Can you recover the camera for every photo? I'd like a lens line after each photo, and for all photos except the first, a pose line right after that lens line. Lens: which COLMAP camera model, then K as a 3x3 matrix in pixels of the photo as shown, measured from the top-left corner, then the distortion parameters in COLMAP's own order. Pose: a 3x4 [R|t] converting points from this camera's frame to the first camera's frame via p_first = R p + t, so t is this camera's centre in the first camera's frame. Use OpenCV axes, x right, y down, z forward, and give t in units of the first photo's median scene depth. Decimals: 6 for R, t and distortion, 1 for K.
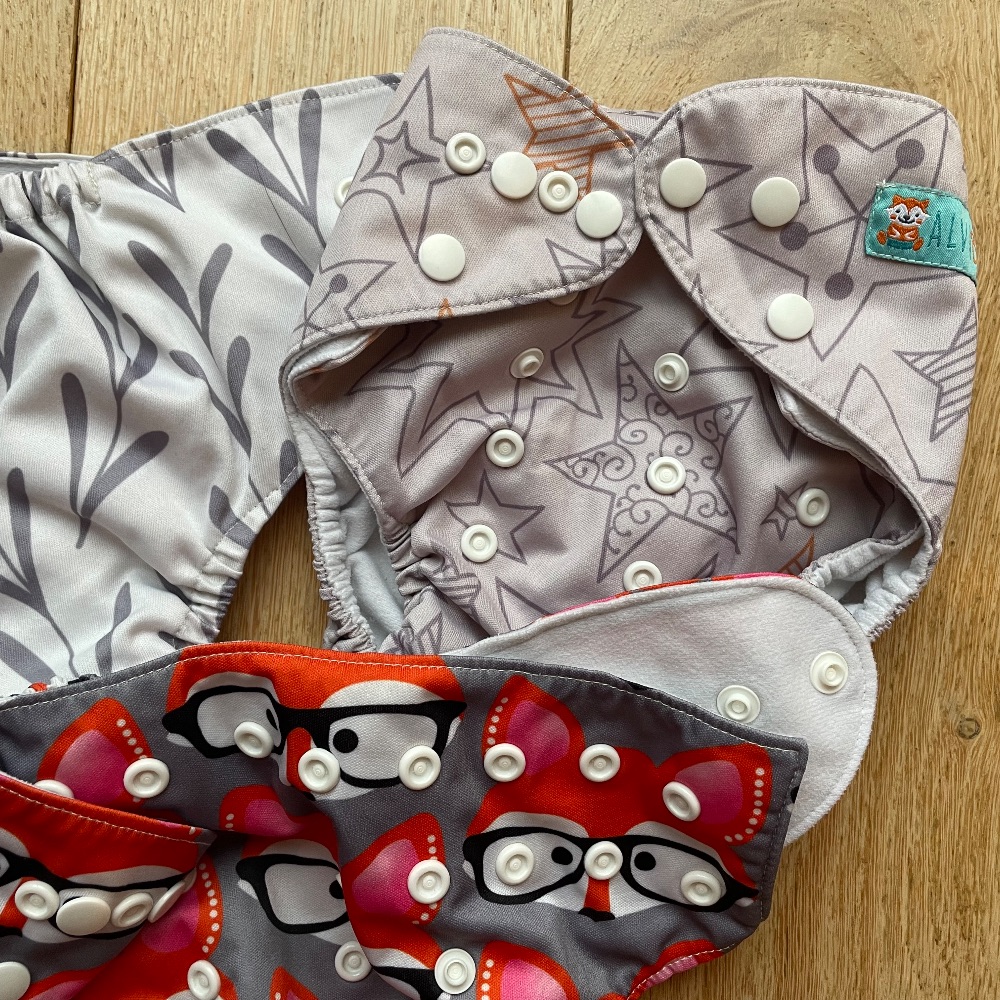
lens RADIAL K [[1033.7, 0, 496.7], [0, 1033.7, 490.4], [0, 0, 1]] dist [0.067637, -0.112874]
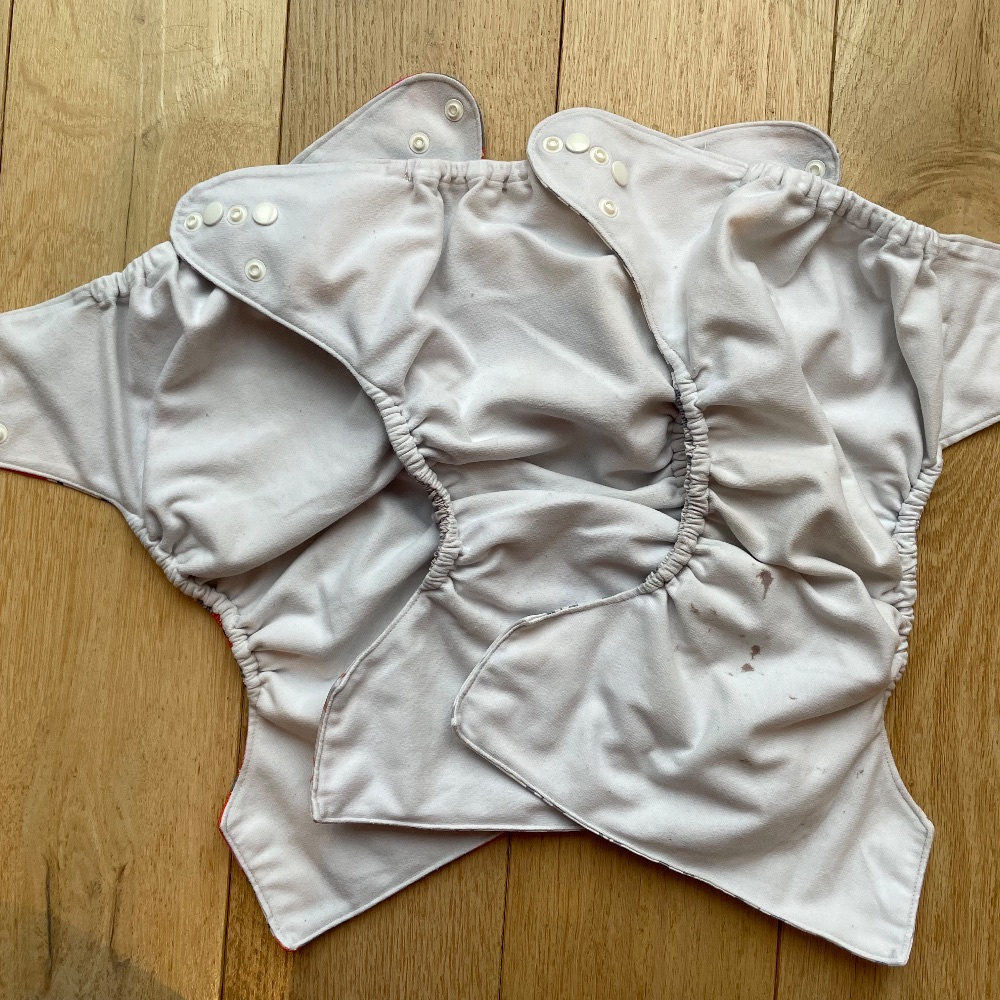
lens RADIAL K [[1017.4, 0, 505.2], [0, 1017.4, 490.2], [0, 0, 1]] dist [0.071415, -0.106753]
pose [[0.999934, 0.011436, -0.001046, -0.478701], [-0.011427, 0.999896, 0.008827, 0.054888], [0.001147, -0.008814, 0.999960, -0.778941]]
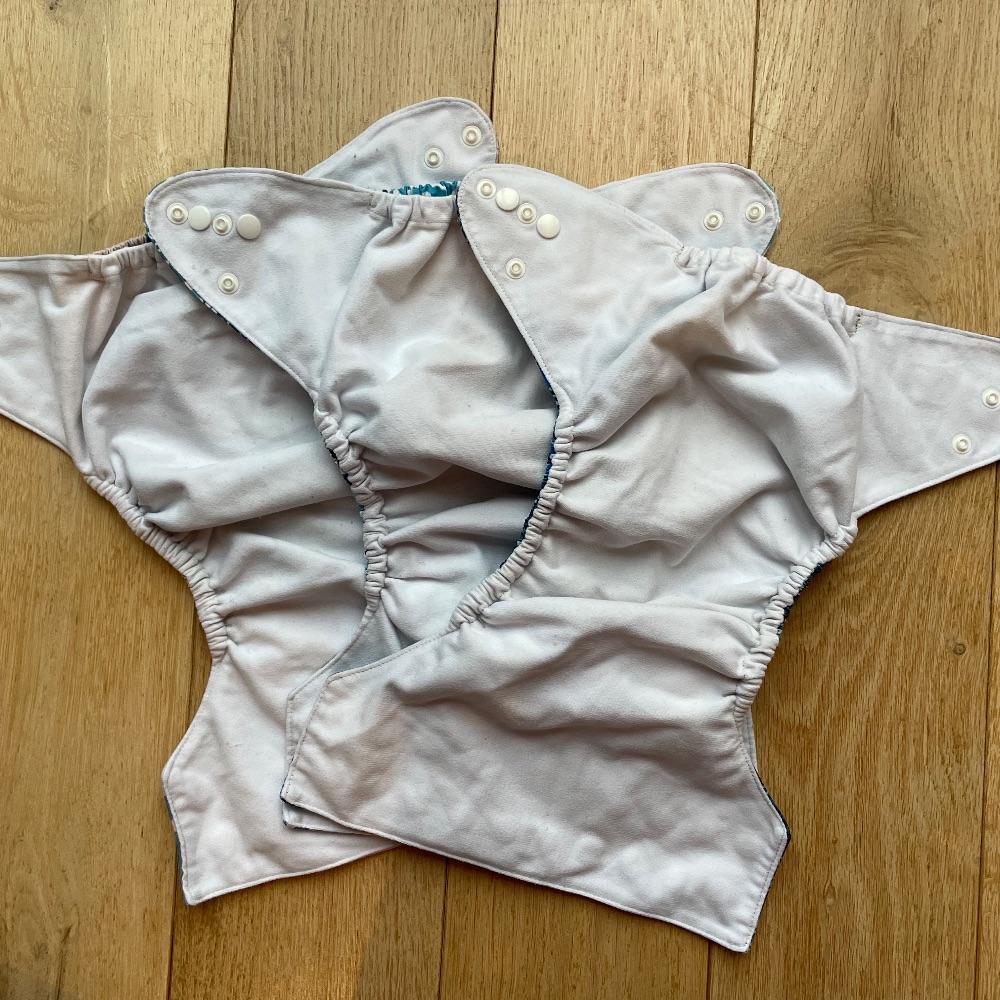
lens RADIAL K [[1017.4, 0, 505.2], [0, 1017.4, 490.2], [0, 0, 1]] dist [0.071415, -0.106753]
pose [[0.999990, 0.004526, -0.000691, -0.361112], [-0.004534, 0.999918, -0.011986, -0.030606], [0.000637, 0.011989, 0.999928, -0.844153]]
